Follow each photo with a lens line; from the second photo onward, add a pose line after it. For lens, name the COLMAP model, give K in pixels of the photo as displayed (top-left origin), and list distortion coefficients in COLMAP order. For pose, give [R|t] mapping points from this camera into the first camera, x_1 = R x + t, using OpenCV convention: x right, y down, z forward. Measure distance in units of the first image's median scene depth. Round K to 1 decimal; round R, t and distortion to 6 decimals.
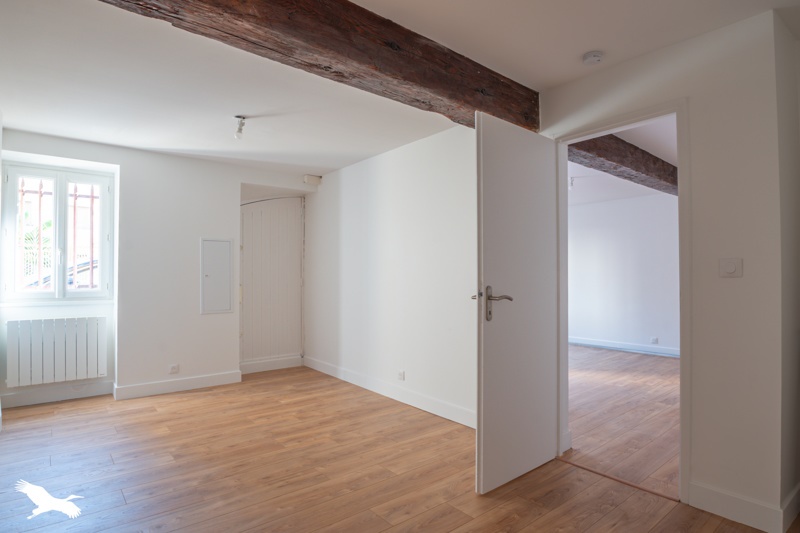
lens RADIAL K [[418.8, 0, 400.0], [0, 418.8, 266.5], [0, 0, 1]] dist [-0.037325, 0.000646]
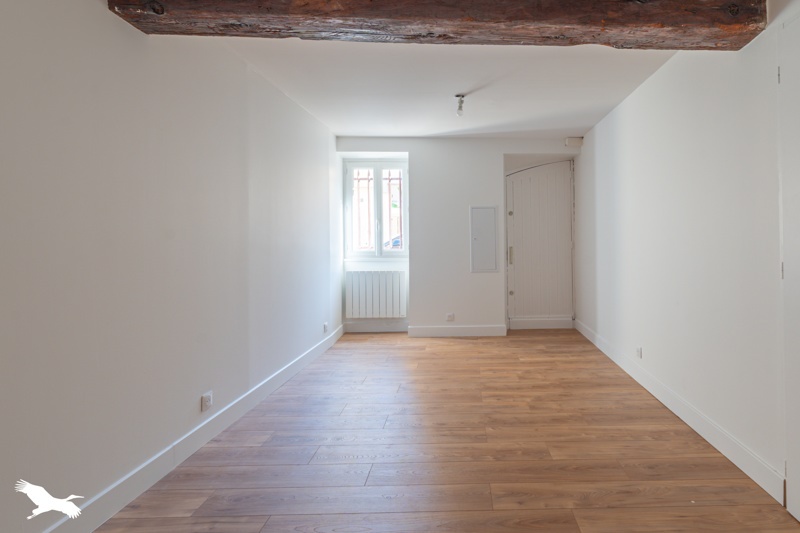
lens RADIAL K [[392.2, 0, 400.8], [0, 392.2, 229.2], [0, 0, 1]] dist [-0.001859, -0.000035]
pose [[0.802178, -0.017923, -0.596815, 0.098316], [0.016918, 0.999830, -0.007287, 0.002667], [0.596845, -0.004251, 0.802345, 0.051746]]
